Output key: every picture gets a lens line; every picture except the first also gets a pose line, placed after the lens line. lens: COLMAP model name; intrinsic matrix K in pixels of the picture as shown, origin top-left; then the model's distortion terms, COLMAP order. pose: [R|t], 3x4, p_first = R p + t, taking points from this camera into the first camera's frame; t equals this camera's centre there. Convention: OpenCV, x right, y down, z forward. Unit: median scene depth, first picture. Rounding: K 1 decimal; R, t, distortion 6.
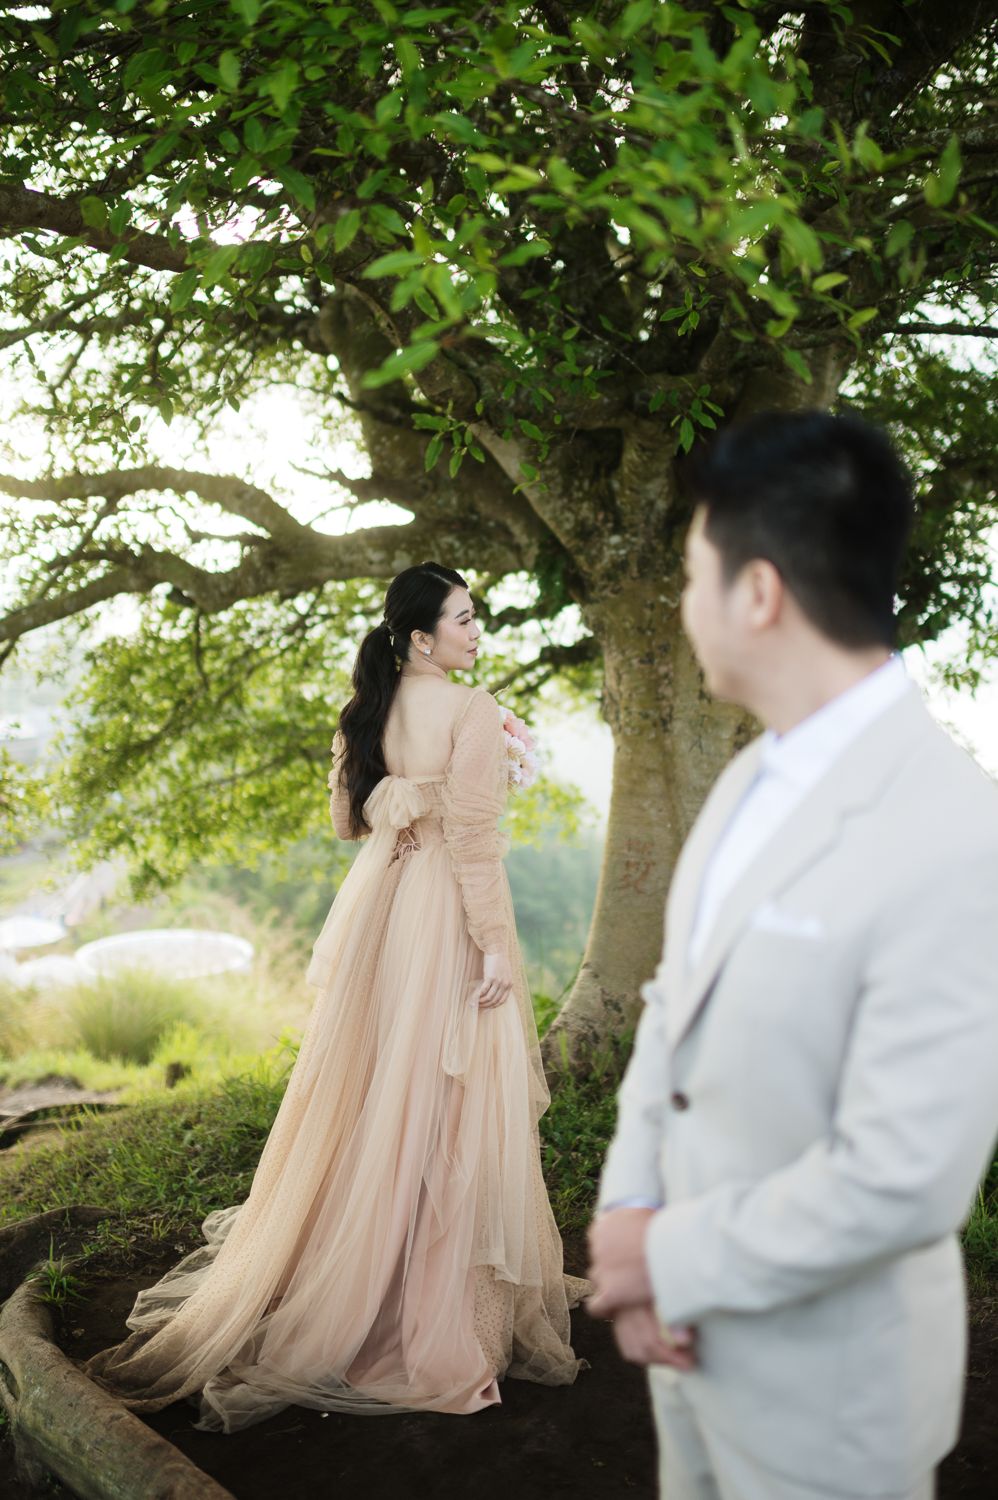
lens RADIAL K [[1513.8, 0, 504.2], [0, 1513.8, 749.8], [0, 0, 1]] dist [0.012017, -0.001672]
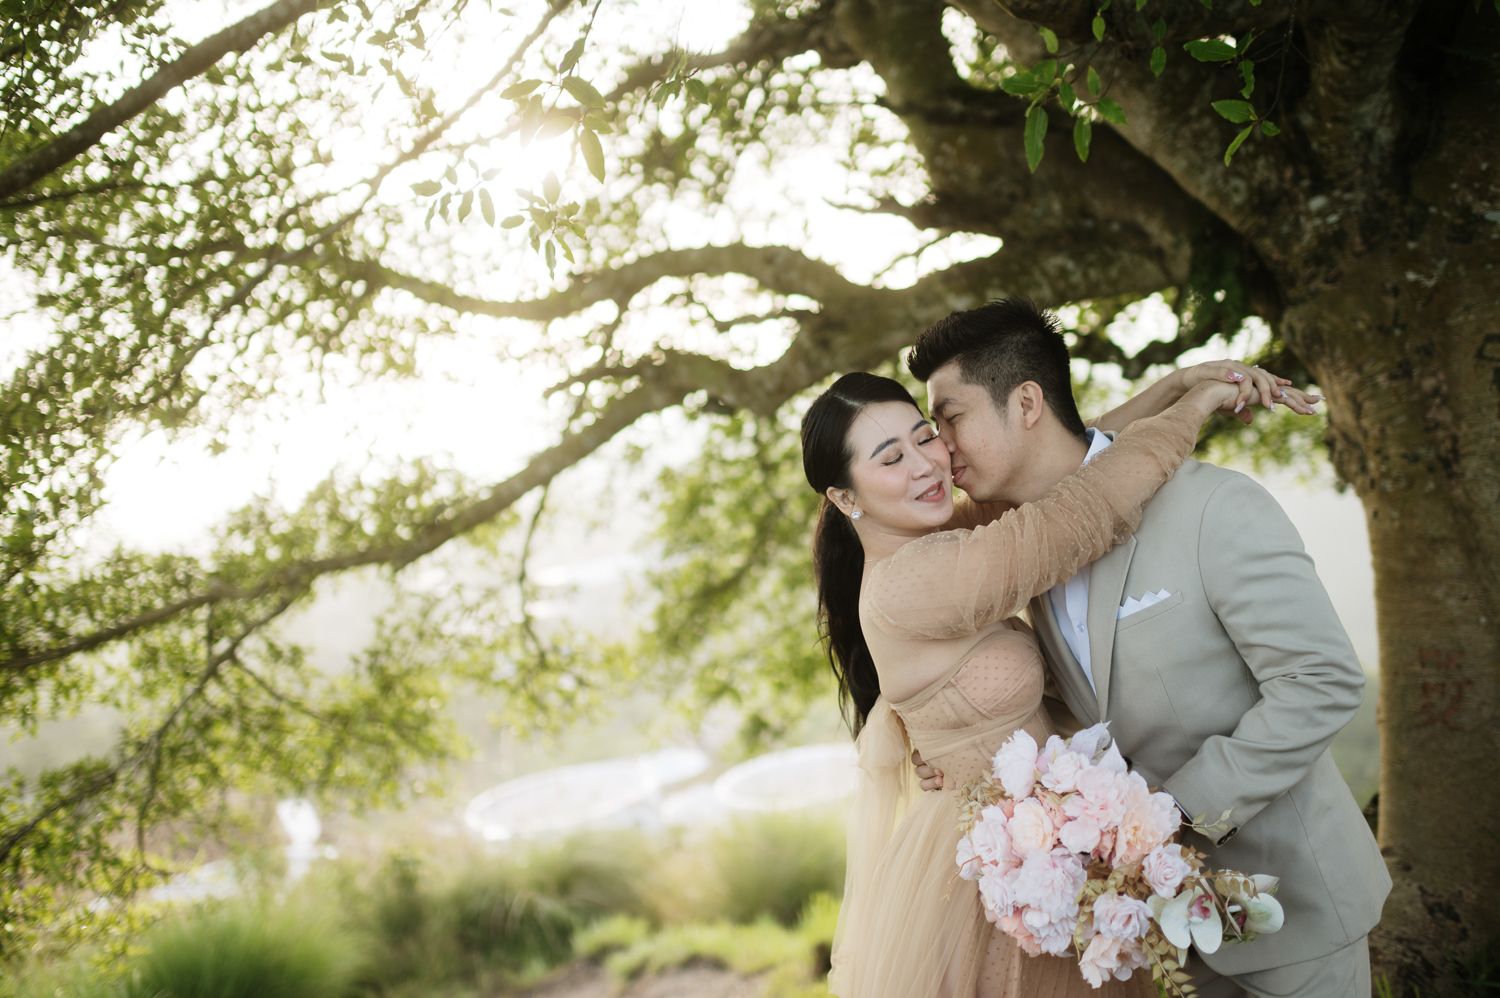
lens RADIAL K [[1513.8, 0, 744.6], [0, 1513.8, 492.5], [0, 0, 1]] dist [0.012017, -0.001672]
pose [[0.958307, -0.163346, -0.234447, -0.031133], [0.156740, 0.986537, -0.046668, -0.022040], [0.238914, 0.007975, 0.971008, 0.292706]]
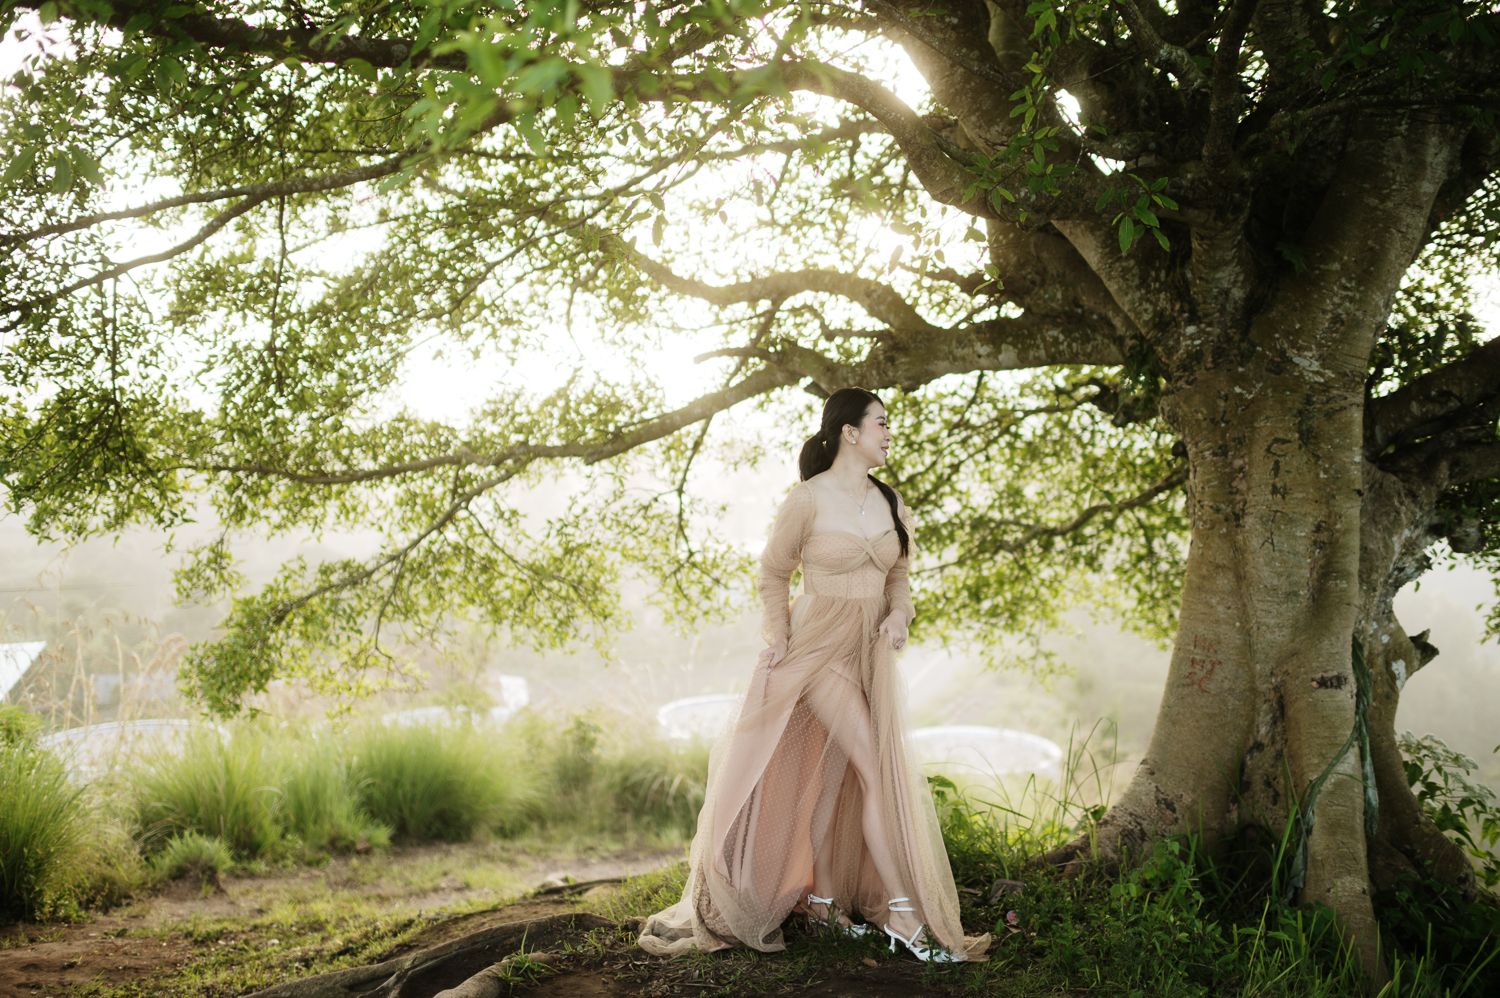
lens RADIAL K [[1505.2, 0, 750.5], [0, 1505.2, 494.4], [0, 0, 1]] dist [-0.004052, 0.011900]
pose [[0.919396, 0.029018, -0.392260, 0.192800], [-0.044310, 0.998568, -0.029986, 0.009710], [0.390828, 0.044950, 0.919365, -0.005054]]
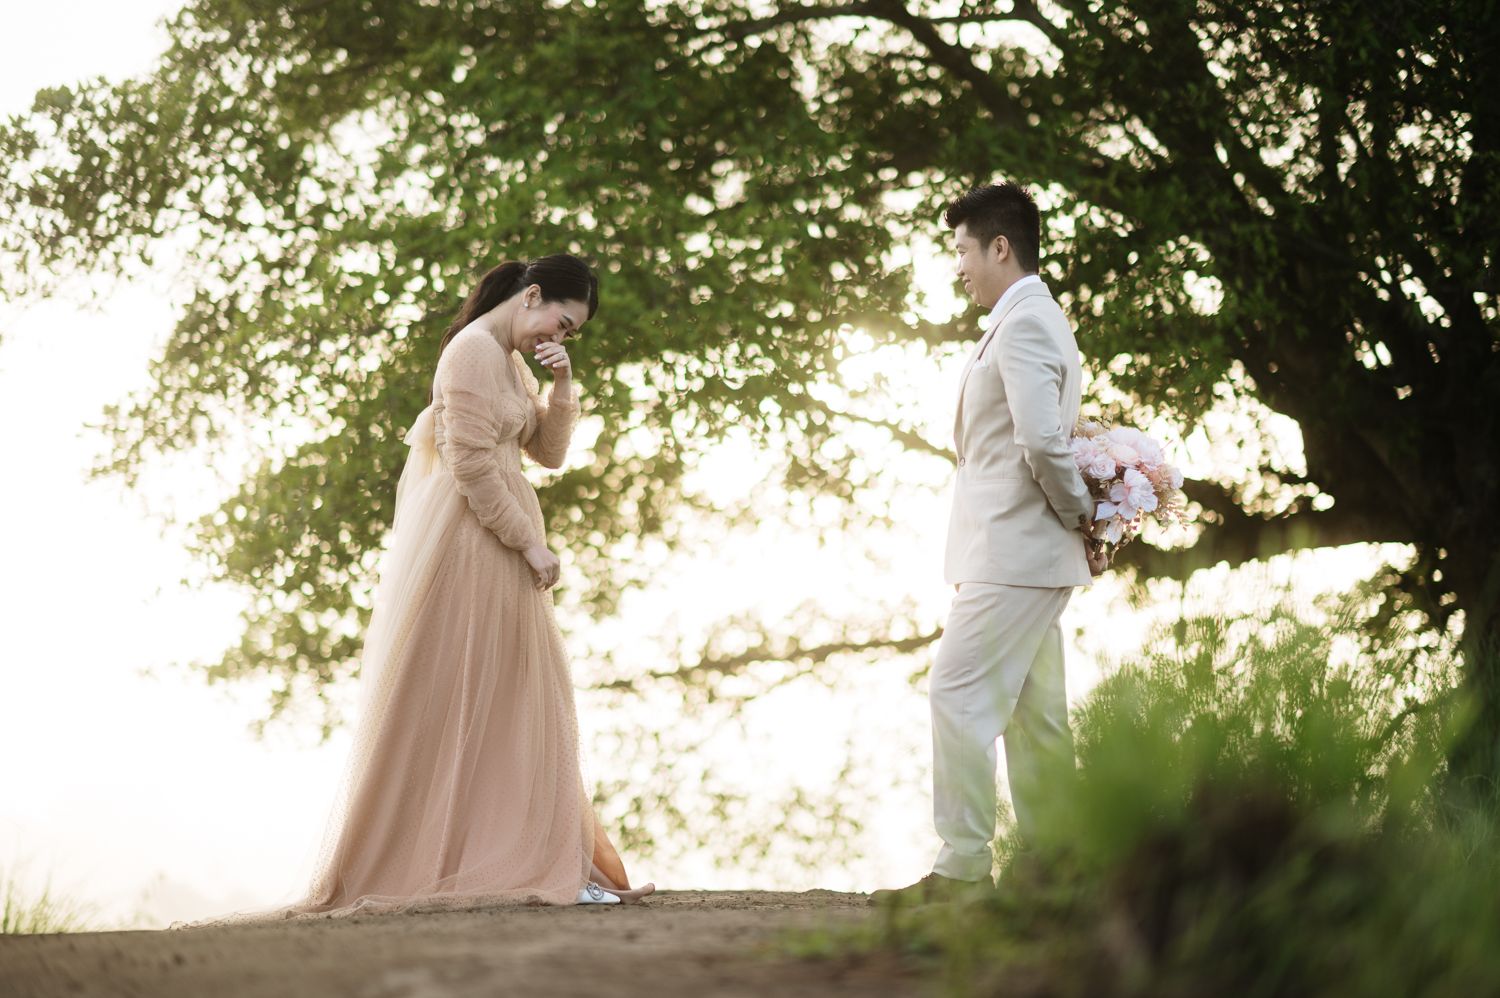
lens RADIAL K [[3578.5, 0, 749.9], [0, 3578.5, 710.7], [0, 0, 1]] dist [-0.001716, 0.000170]
pose [[0.927898, 0.004411, -0.372809, 0.635914], [-0.052024, 0.991679, -0.117752, 0.411651], [0.369188, 0.128656, 0.920406, -1.965276]]
